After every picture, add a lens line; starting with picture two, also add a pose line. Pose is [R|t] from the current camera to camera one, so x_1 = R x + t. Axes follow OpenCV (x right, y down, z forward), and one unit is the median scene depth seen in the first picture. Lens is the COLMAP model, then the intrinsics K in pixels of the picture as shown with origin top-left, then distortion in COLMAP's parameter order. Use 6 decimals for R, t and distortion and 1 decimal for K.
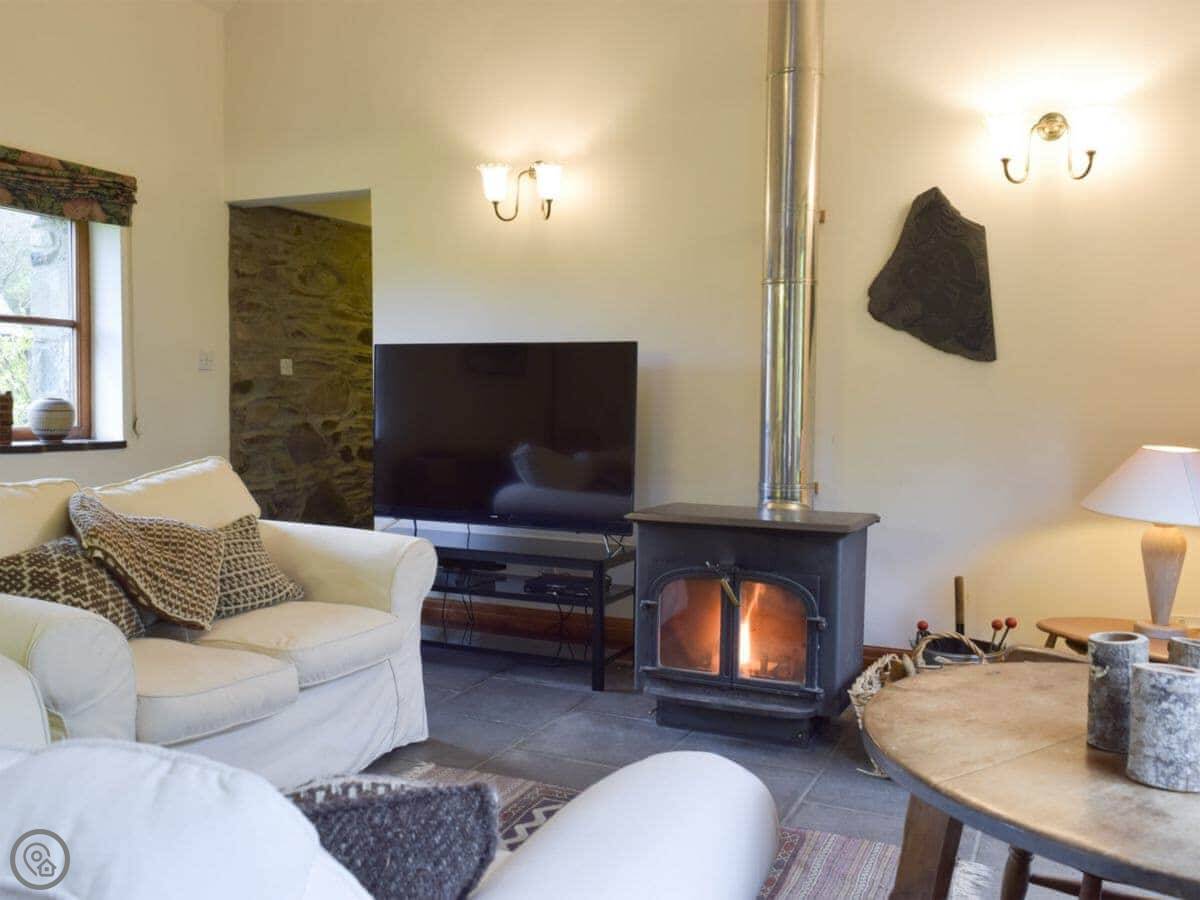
lens RADIAL K [[1067.4, 0, 592.3], [0, 1067.4, 446.7], [0, 0, 1]] dist [0.011094, 0.005098]
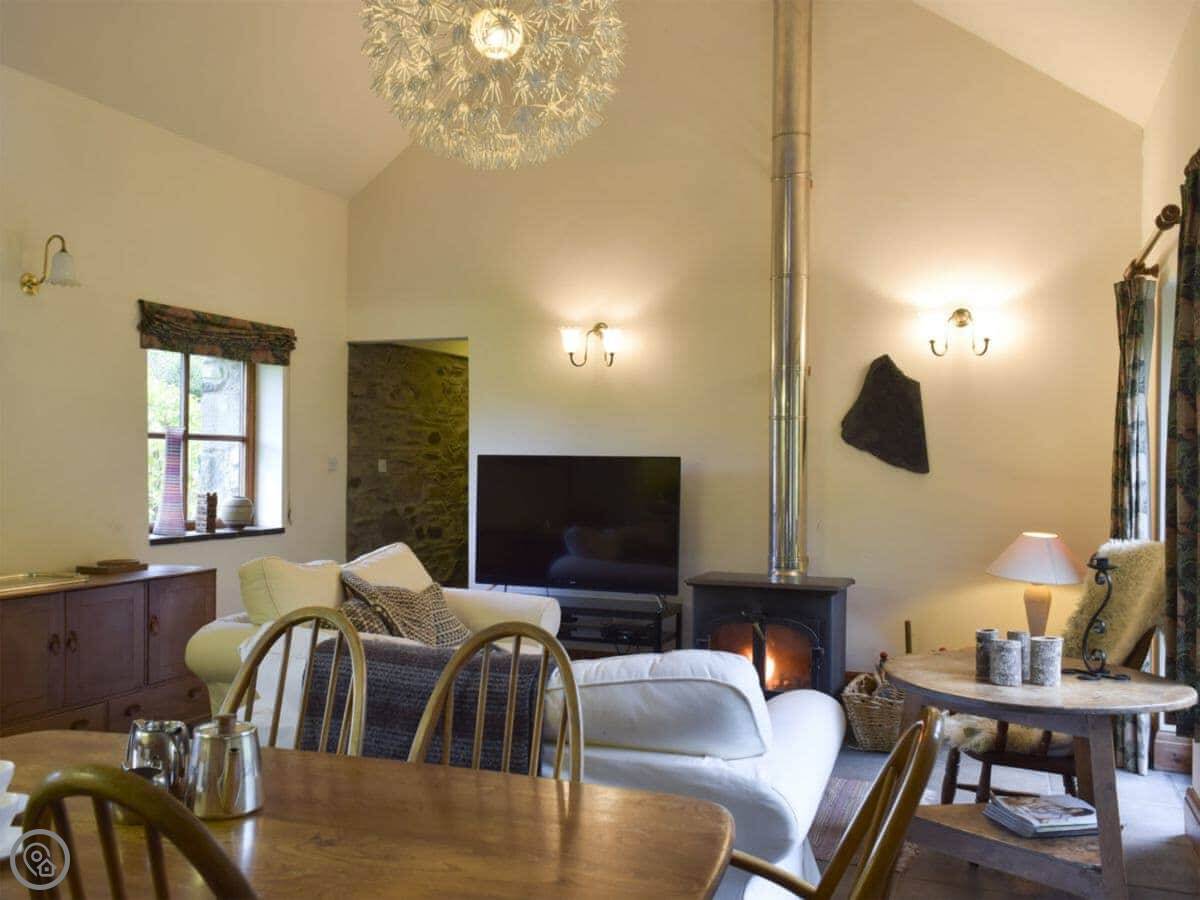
lens RADIAL K [[1070.7, 0, 600.0], [0, 1070.7, 450.0], [0, 0, 1]] dist [0.010508, 0.001412]
pose [[0.997666, -0.001759, 0.068267, -0.148624], [0.005574, 0.998429, -0.055747, -0.027029], [-0.068062, 0.055997, 0.996108, -0.374564]]
